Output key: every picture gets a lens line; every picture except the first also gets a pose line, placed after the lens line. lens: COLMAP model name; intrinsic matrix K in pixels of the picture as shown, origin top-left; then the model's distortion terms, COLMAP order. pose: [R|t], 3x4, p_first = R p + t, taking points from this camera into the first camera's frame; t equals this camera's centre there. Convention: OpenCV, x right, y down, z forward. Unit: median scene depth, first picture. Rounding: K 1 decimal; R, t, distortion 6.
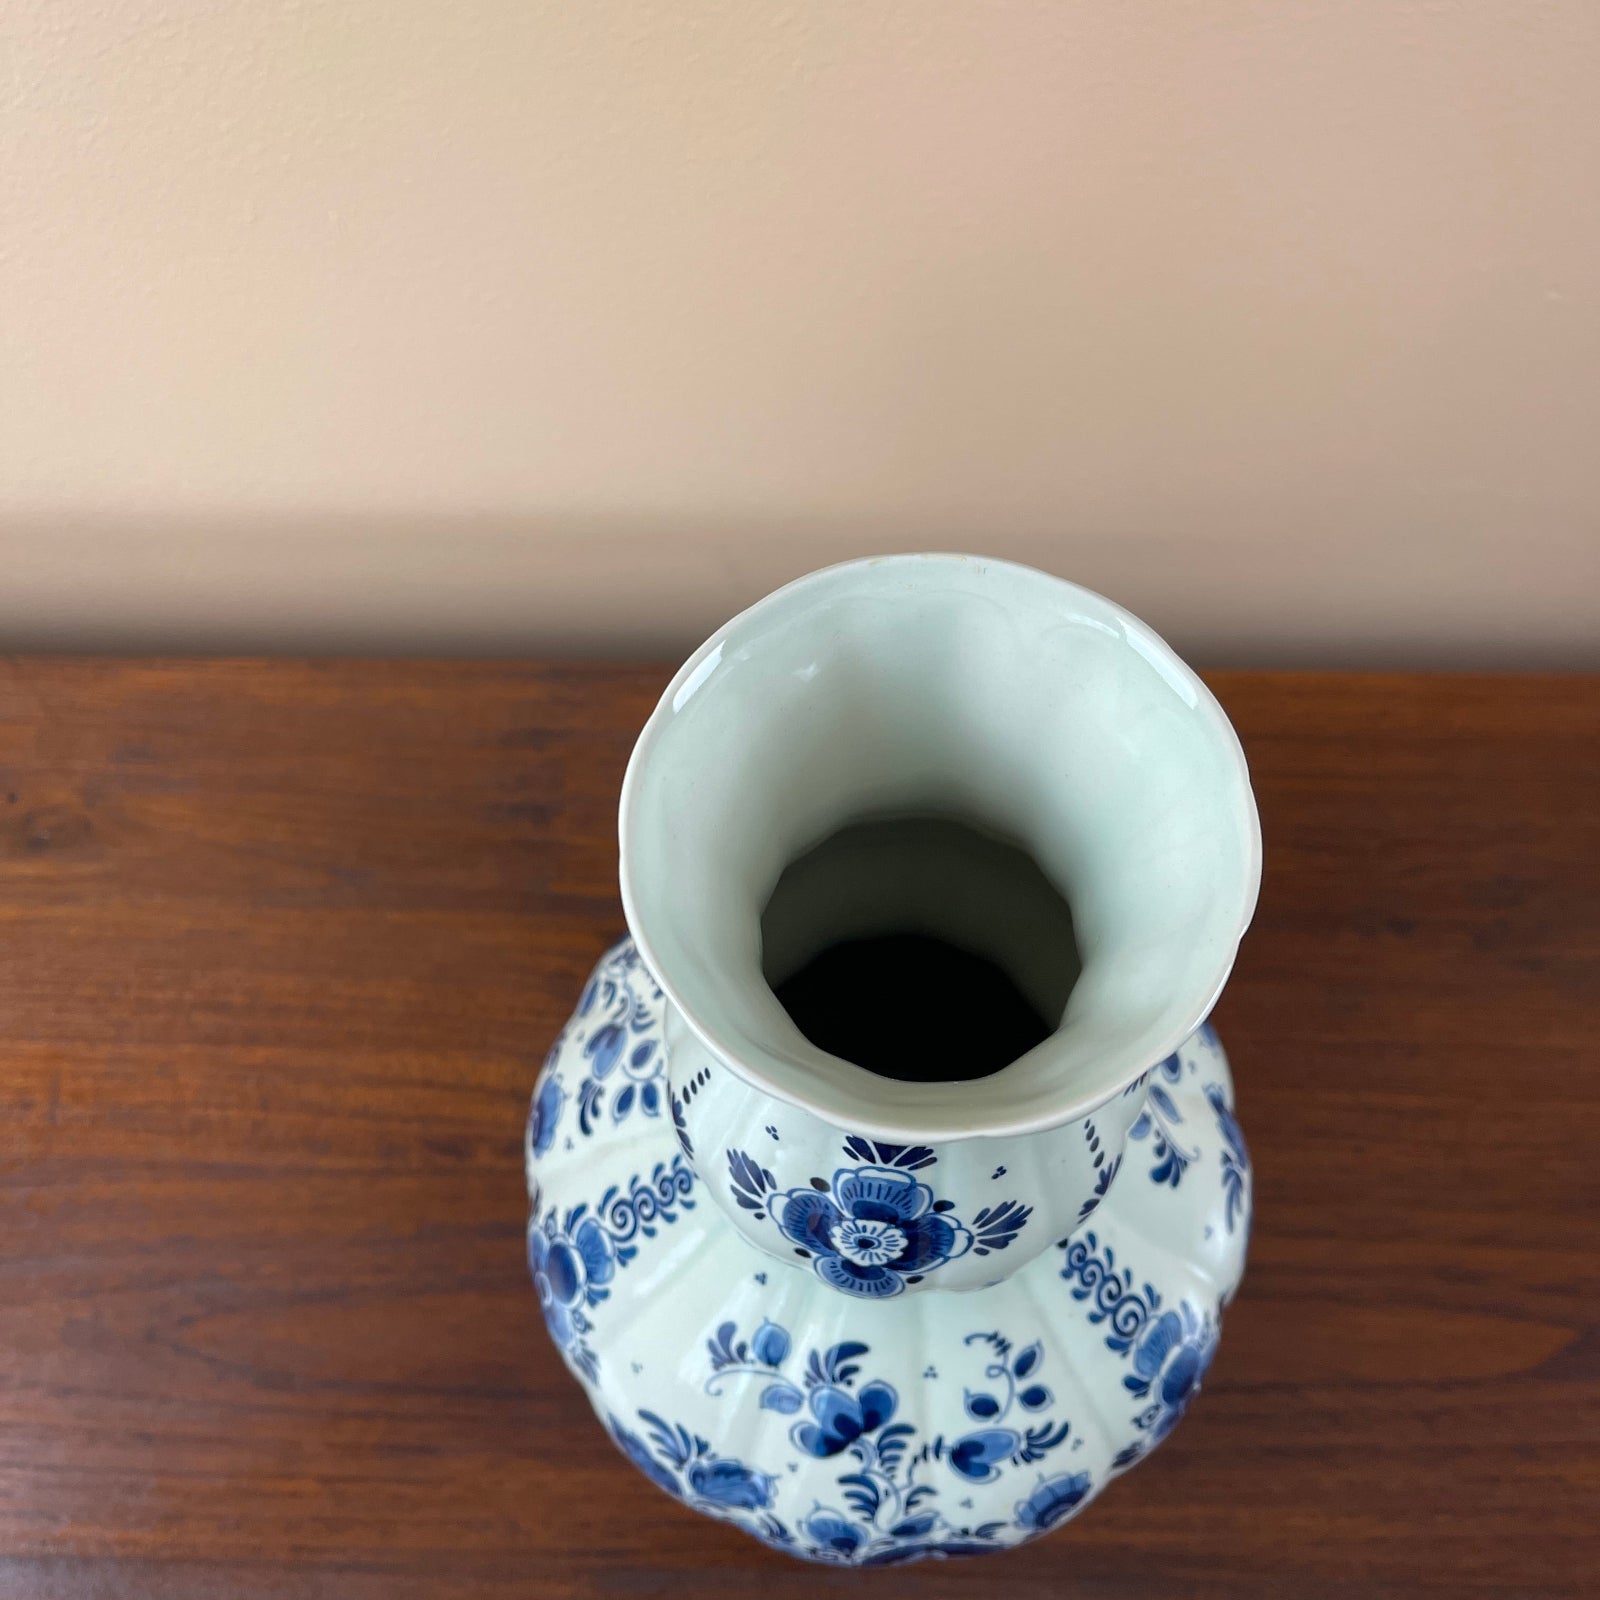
lens RADIAL K [[1640.8, 0, 801.5], [0, 1640.8, 814.8], [0, 0, 1]] dist [0.128835, -0.385568]
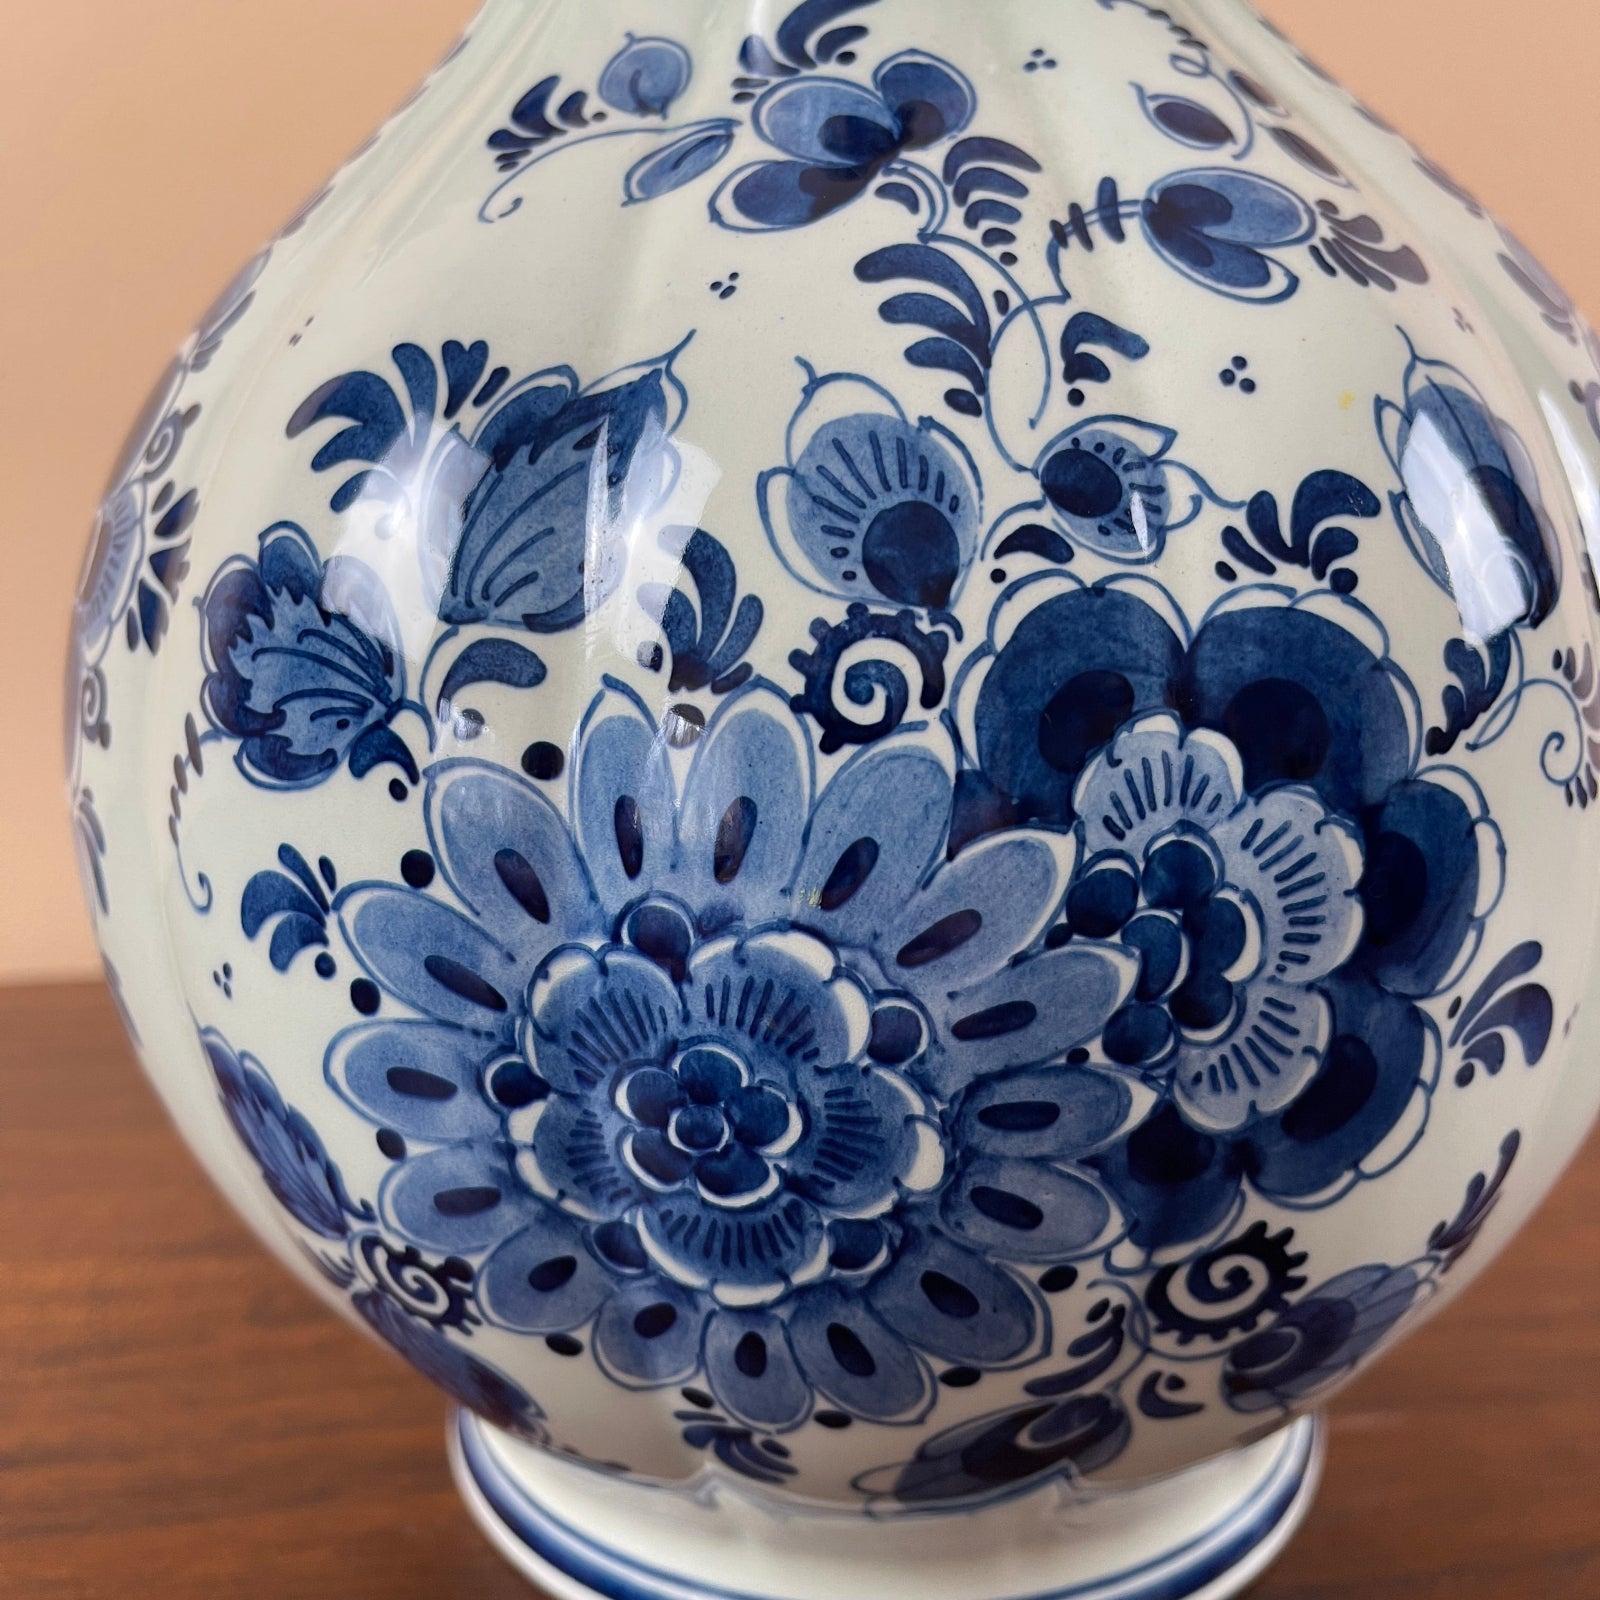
lens RADIAL K [[1640.8, 0, 801.5], [0, 1640.8, 814.8], [0, 0, 1]] dist [0.128835, -0.385568]
pose [[0.991317, -0.040026, 0.125253, -0.038280], [0.124990, 0.582670, -0.803040, 0.754382], [-0.040839, 0.811722, 0.582614, 0.900850]]
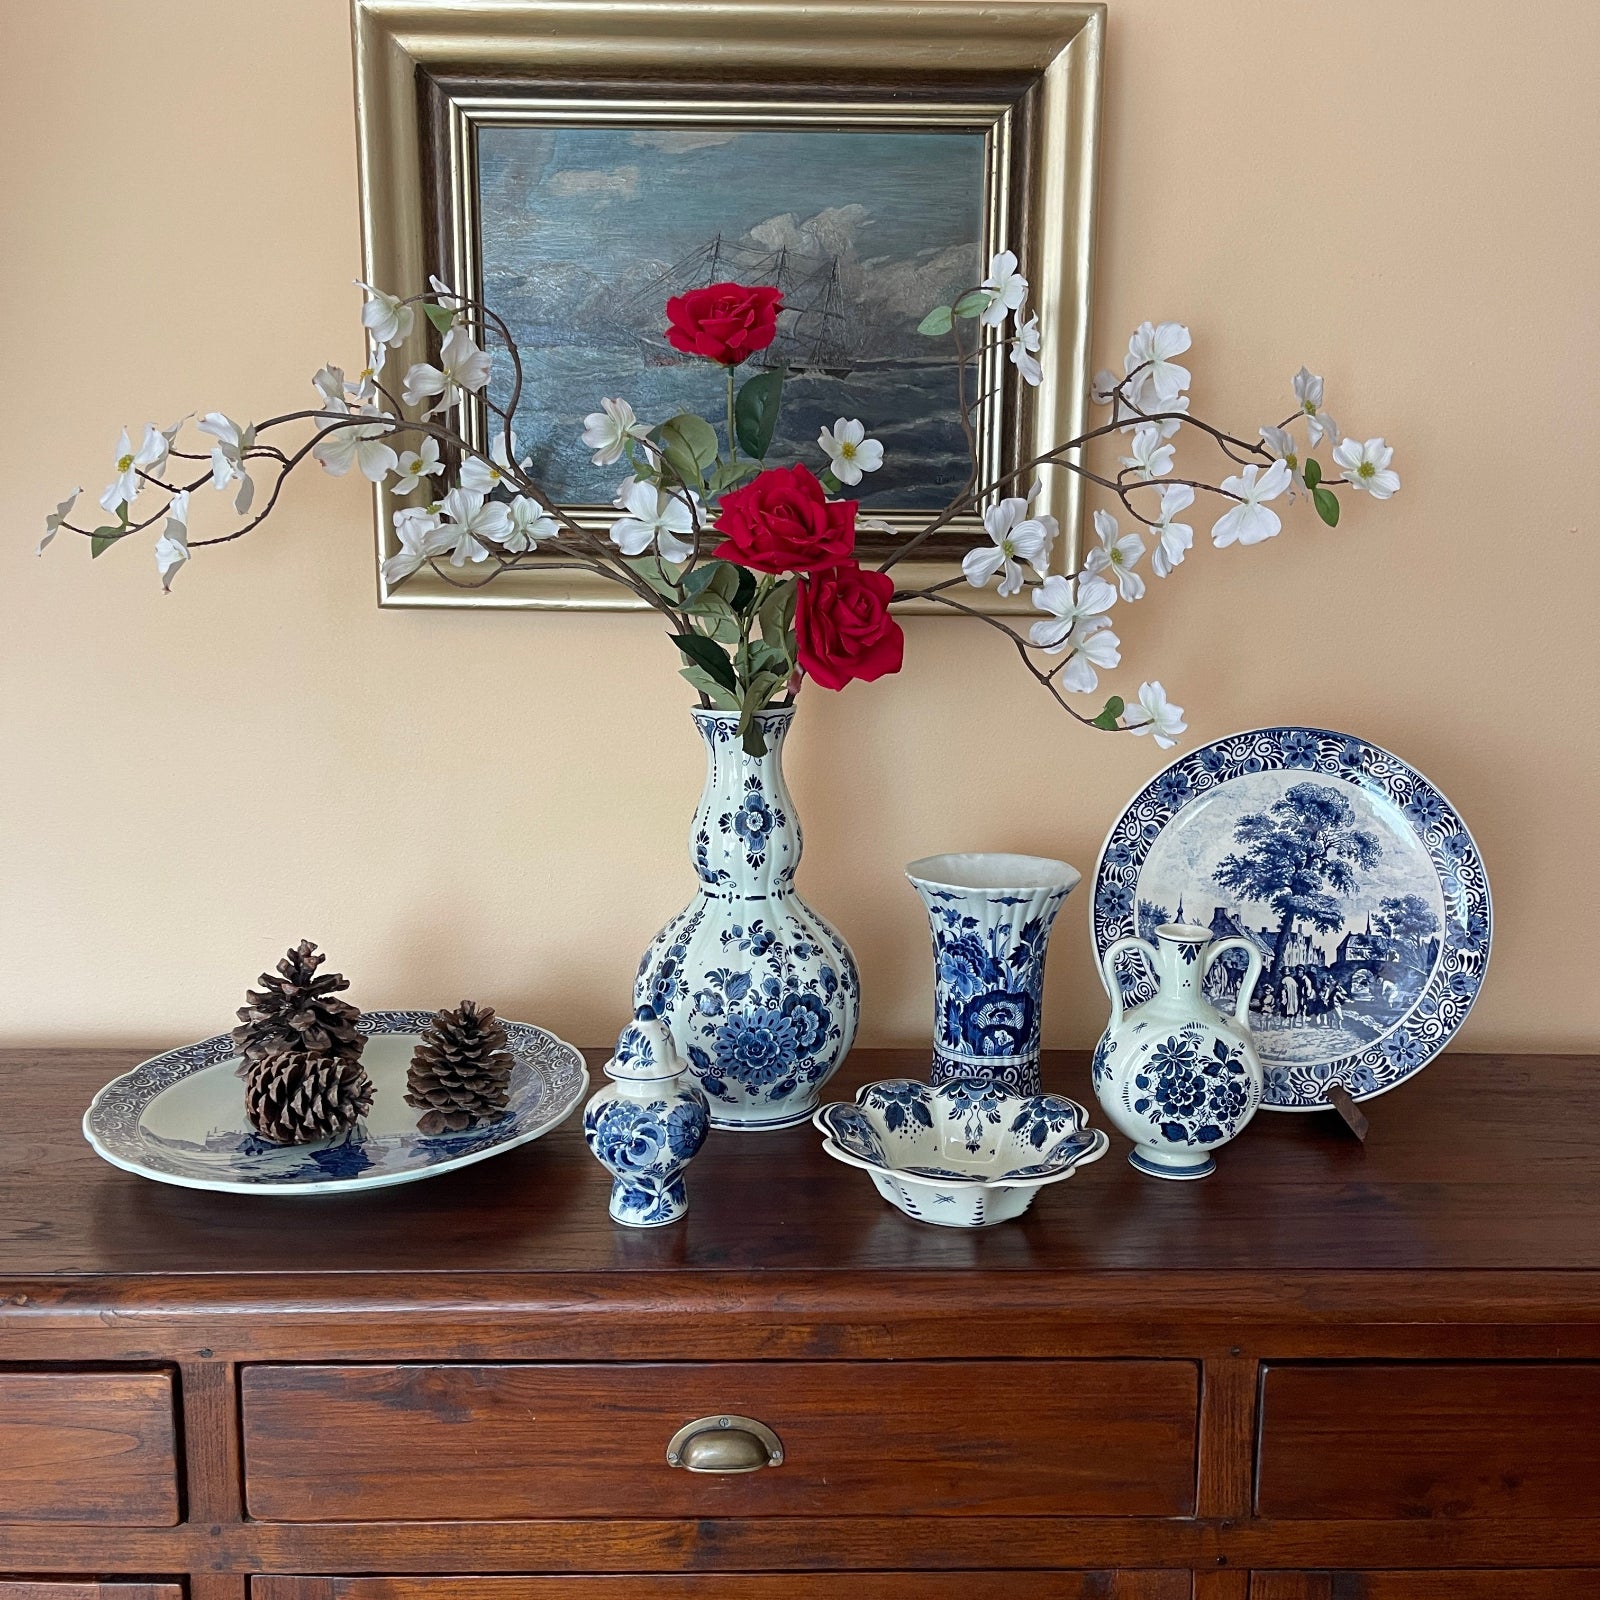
lens RADIAL K [[1626.6, 0, 793.1], [0, 1626.6, 814.7], [0, 0, 1]] dist [0.202349, -0.855272]
pose [[0.923718, -0.062591, 0.377926, -1.219282], [0.351077, 0.533038, -0.769815, 2.930876], [-0.153265, 0.843773, 0.514351, -1.046327]]
